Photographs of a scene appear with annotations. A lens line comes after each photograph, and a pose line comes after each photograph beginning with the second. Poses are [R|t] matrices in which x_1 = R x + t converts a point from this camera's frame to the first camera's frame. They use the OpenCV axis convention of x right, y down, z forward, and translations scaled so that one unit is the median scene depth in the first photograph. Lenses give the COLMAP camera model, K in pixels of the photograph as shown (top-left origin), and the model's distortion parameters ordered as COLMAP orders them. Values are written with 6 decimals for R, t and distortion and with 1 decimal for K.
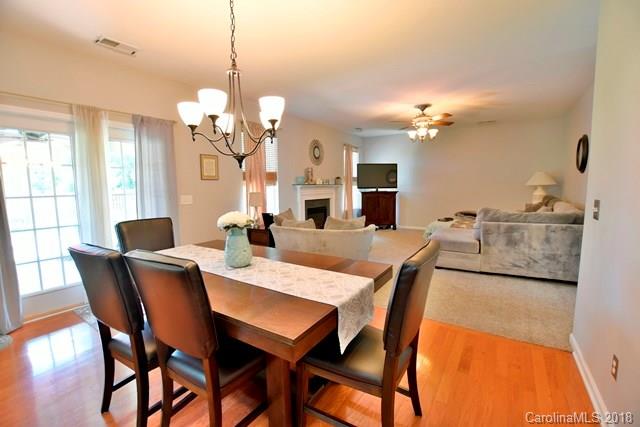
lens RADIAL K [[283.2, 0, 320.3], [0, 283.2, 213.7], [0, 0, 1]] dist [-0.022849, 0.000971]
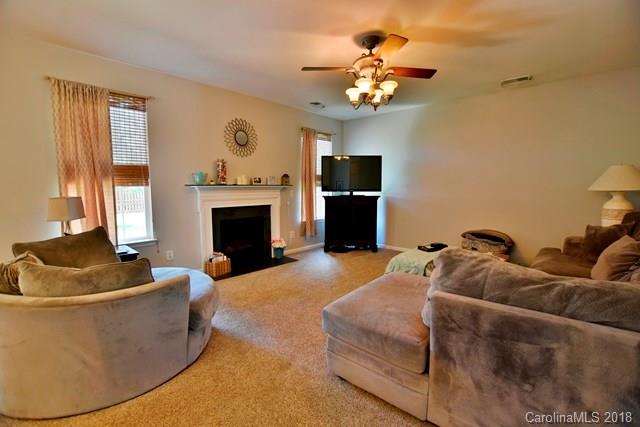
lens RADIAL K [[283.2, 0, 319.6], [0, 283.2, 214.0], [0, 0, 1]] dist [-0.022849, 0.000971]
pose [[0.987517, 0.027302, -0.155131, 0.299709], [-0.027217, 0.999626, 0.002677, -0.042772], [0.155146, 0.001578, 0.987890, 0.382192]]
